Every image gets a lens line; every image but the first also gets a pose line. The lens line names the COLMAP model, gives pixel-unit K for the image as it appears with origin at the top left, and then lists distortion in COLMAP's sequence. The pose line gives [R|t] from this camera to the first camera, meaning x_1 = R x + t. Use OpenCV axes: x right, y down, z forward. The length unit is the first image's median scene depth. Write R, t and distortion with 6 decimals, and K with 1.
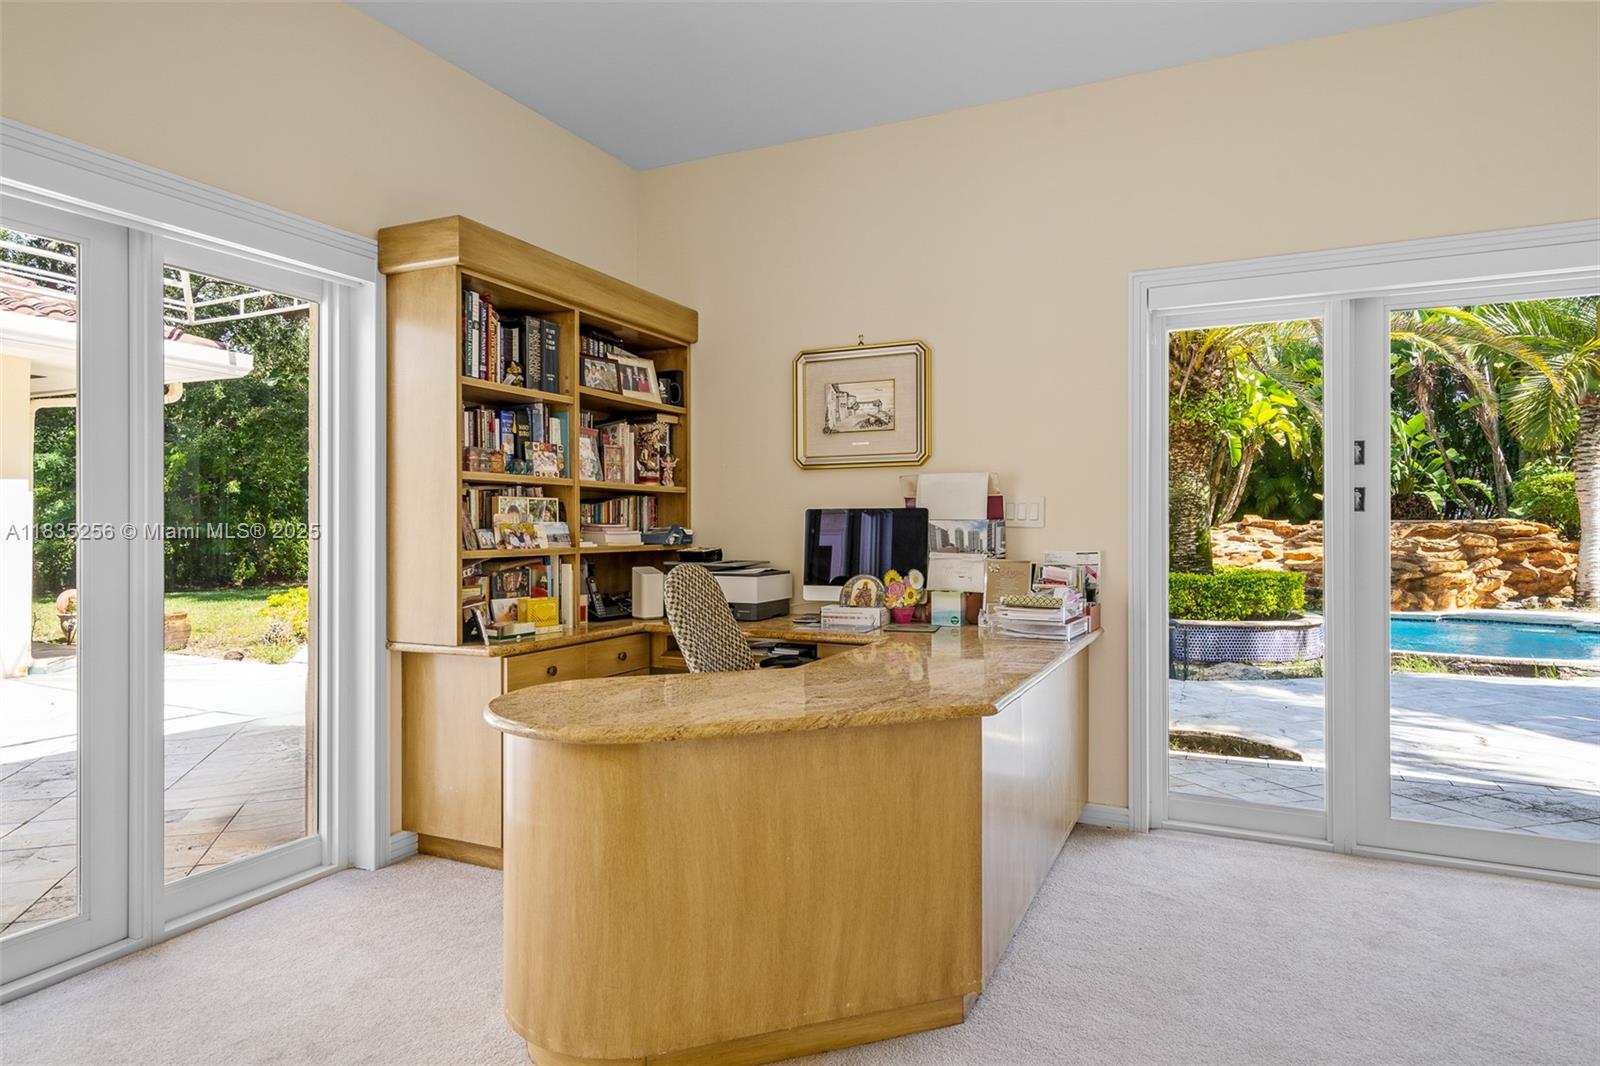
lens RADIAL K [[944.8, 0, 796.1], [0, 944.8, 521.4], [0, 0, 1]] dist [0.004386, 0.001052]
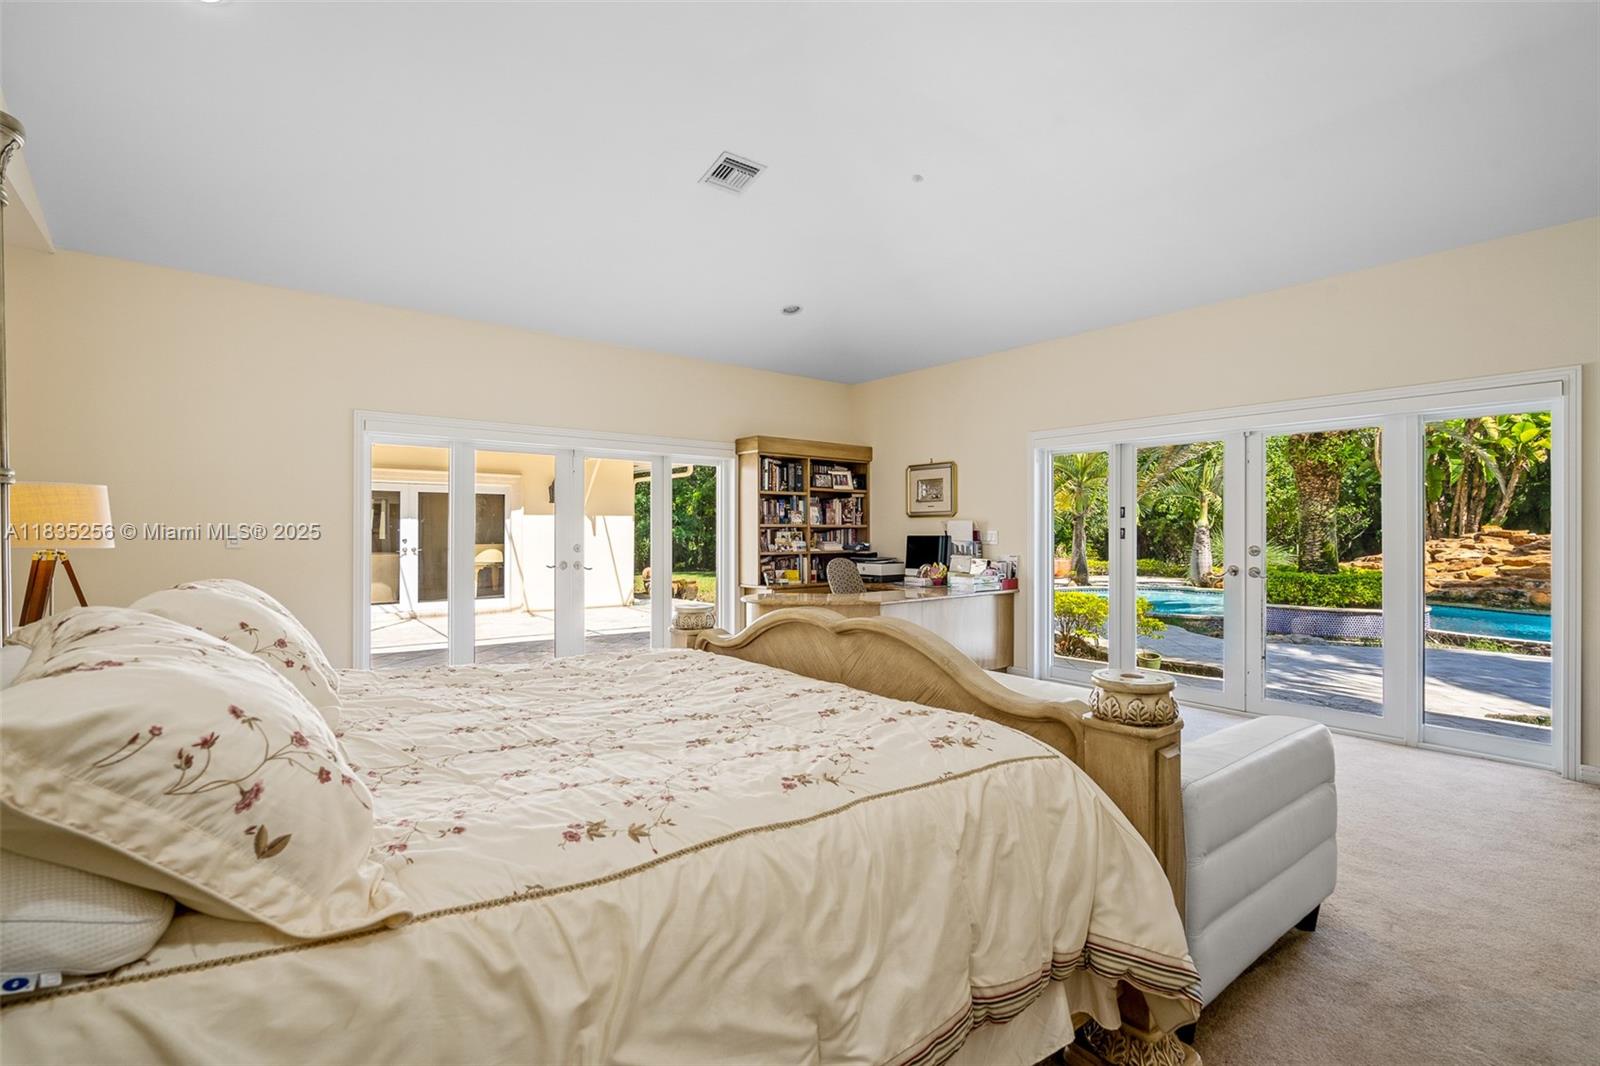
lens RADIAL K [[727.7, 0, 796.5], [0, 727.7, 529.6], [0, 0, 1]] dist [-0.002253, 0.000646]
pose [[0.900043, -0.002015, -0.435797, 0.577728], [0.003230, 0.999993, 0.002048, -0.033867], [0.435790, -0.003251, 0.900043, -0.763287]]
